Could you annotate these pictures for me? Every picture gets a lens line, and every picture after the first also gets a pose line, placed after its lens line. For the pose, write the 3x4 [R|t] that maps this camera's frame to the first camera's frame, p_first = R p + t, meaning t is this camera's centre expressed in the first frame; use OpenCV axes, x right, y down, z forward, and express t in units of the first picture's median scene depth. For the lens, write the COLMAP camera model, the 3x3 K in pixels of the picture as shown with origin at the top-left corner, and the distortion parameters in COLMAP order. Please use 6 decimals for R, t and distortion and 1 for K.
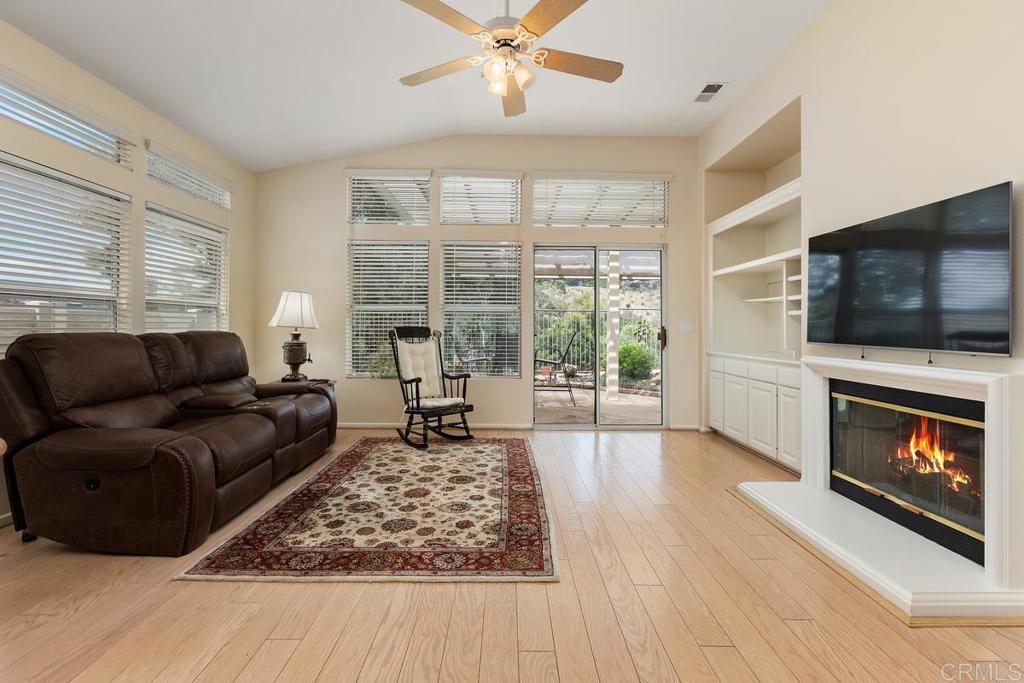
lens RADIAL K [[452.8, 0, 512.8], [0, 452.8, 323.8], [0, 0, 1]] dist [0.000313, -0.001483]
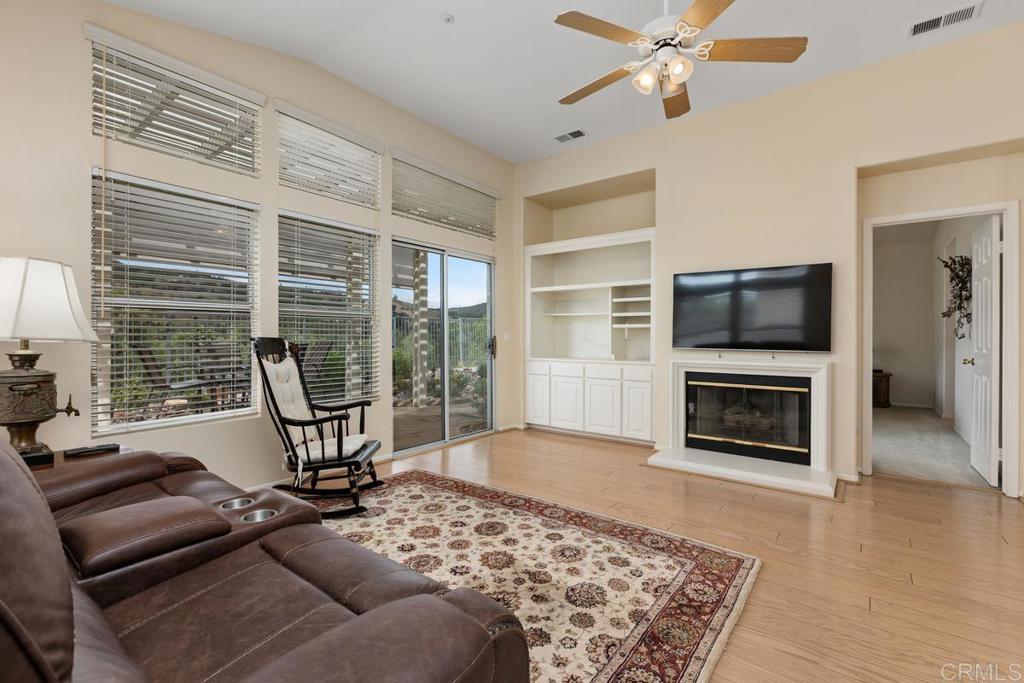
lens RADIAL K [[452.8, 0, 512.3], [0, 452.8, 338.3], [0, 0, 1]] dist [0.000313, -0.001483]
pose [[0.622465, -0.006476, 0.782621, -0.721435], [-0.006584, 0.999887, 0.013511, -0.004217], [-0.782620, -0.013563, 0.622352, 0.479316]]
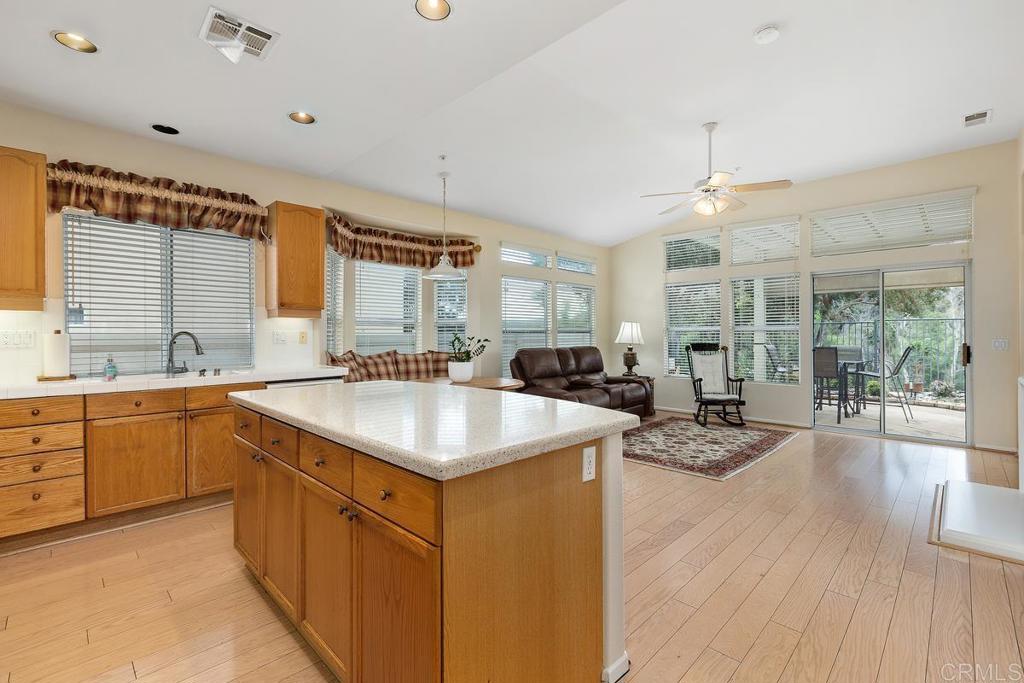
lens RADIAL K [[452.8, 0, 512.8], [0, 452.8, 335.1], [0, 0, 1]] dist [0.000313, -0.001483]
pose [[0.700841, -0.010122, -0.713245, 0.524933], [0.016237, 0.999867, 0.001765, -0.043723], [0.713132, -0.012818, 0.700912, -0.598781]]
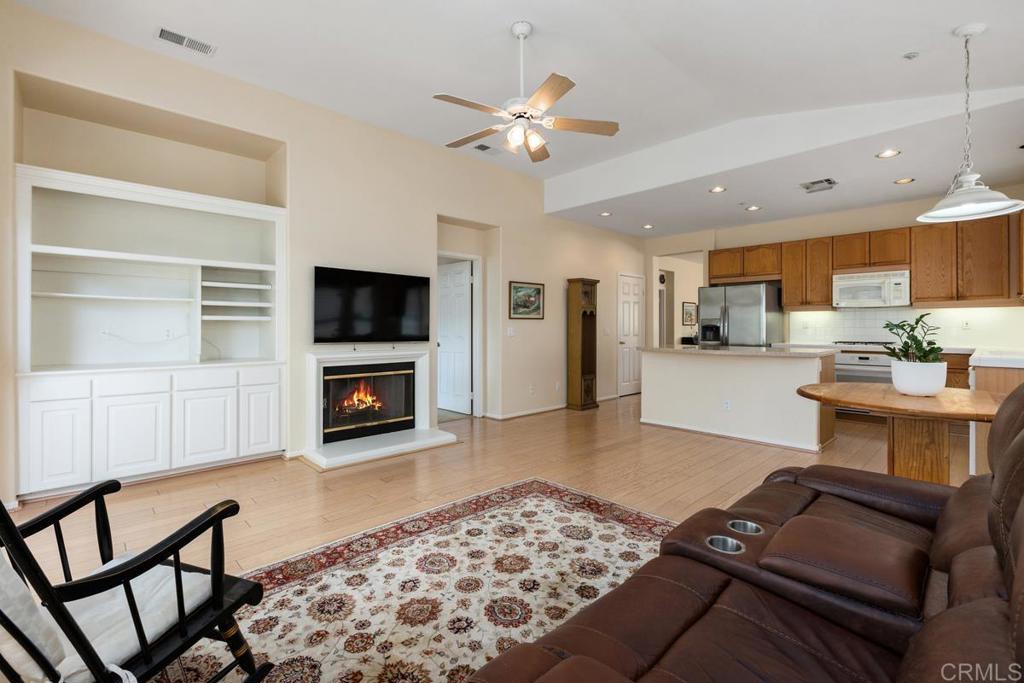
lens RADIAL K [[452.8, 0, 513.4], [0, 452.8, 332.3], [0, 0, 1]] dist [0.000313, -0.001483]
pose [[-0.681023, -0.016400, 0.732078, -0.693018], [-0.013211, 0.999862, 0.010110, -0.013207], [-0.732143, -0.002787, -0.681146, 1.391712]]
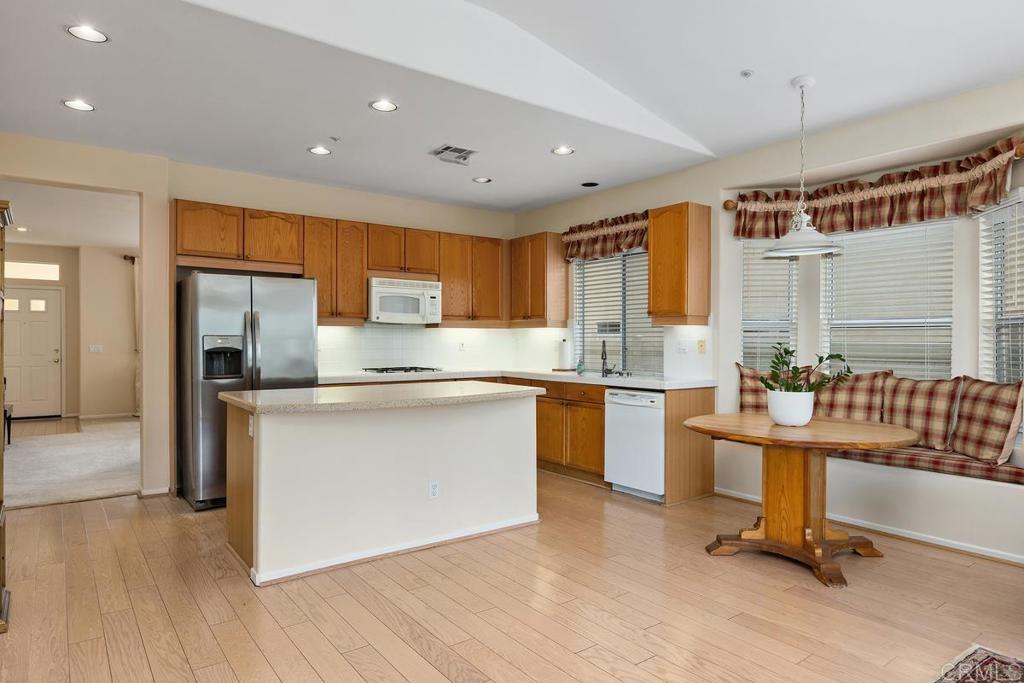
lens RADIAL K [[615.7, 0, 509.5], [0, 615.7, 340.3], [0, 0, 1]] dist [-0.007790, 0.006009]
pose [[-0.811776, -0.011151, -0.583863, 0.491549], [-0.003961, 0.999900, -0.013590, -0.036358], [0.583956, -0.008720, -0.811739, 0.894367]]
